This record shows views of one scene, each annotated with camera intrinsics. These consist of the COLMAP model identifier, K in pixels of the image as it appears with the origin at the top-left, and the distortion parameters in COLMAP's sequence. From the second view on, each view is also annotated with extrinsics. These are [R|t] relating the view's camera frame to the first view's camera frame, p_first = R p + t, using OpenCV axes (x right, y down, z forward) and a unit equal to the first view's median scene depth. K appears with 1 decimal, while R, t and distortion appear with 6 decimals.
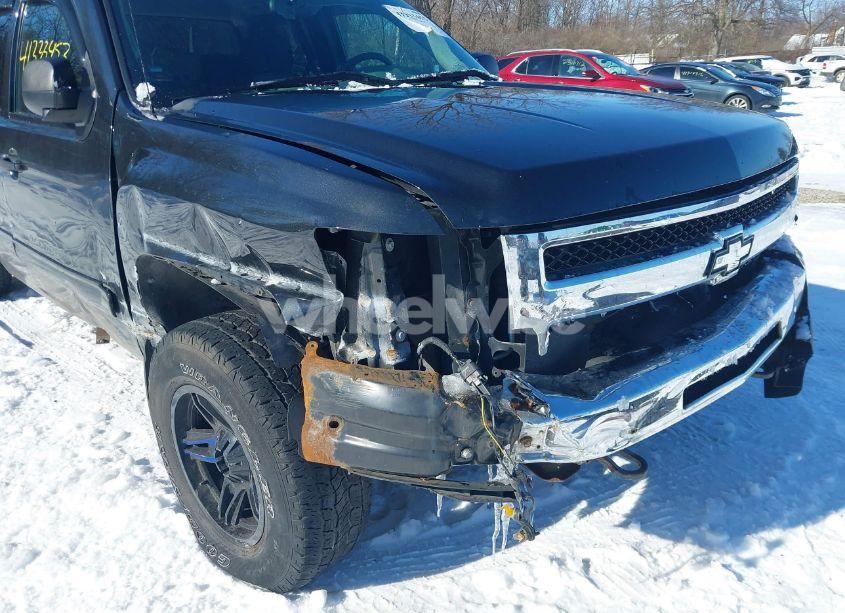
lens RADIAL K [[664.0, 0, 411.7], [0, 664.0, 310.1], [0, 0, 1]] dist [0.095295, -0.120231]
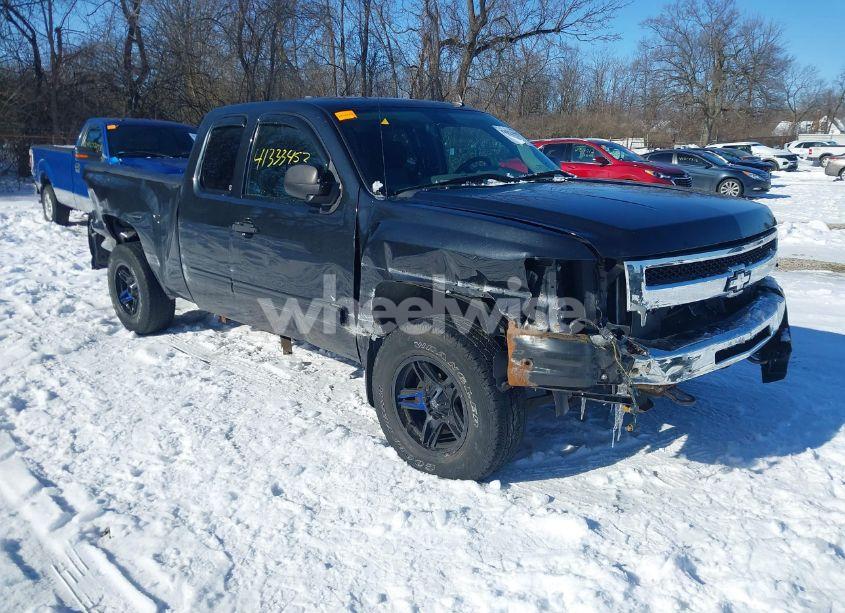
lens RADIAL K [[664.0, 0, 411.7], [0, 664.0, 310.1], [0, 0, 1]] dist [0.095295, -0.120231]
pose [[0.999930, 0.011787, 0.001267, -0.292342], [-0.011586, 0.994266, -0.106308, 0.146634], [-0.002513, 0.106286, 0.994332, -0.568054]]
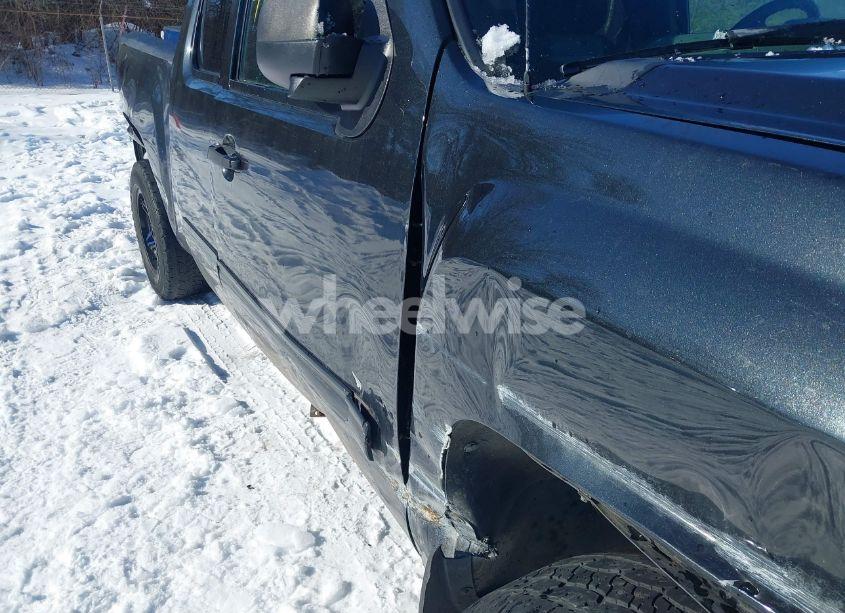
lens RADIAL K [[680.5, 0, 422.5], [0, 680.5, 306.5], [0, 0, 1]] dist [-0.001010, -0.002969]
pose [[0.968073, 0.111033, -0.224736, -0.307004], [-0.105226, 0.993734, 0.037692, -0.148646], [0.227513, -0.012840, 0.973690, 0.503639]]
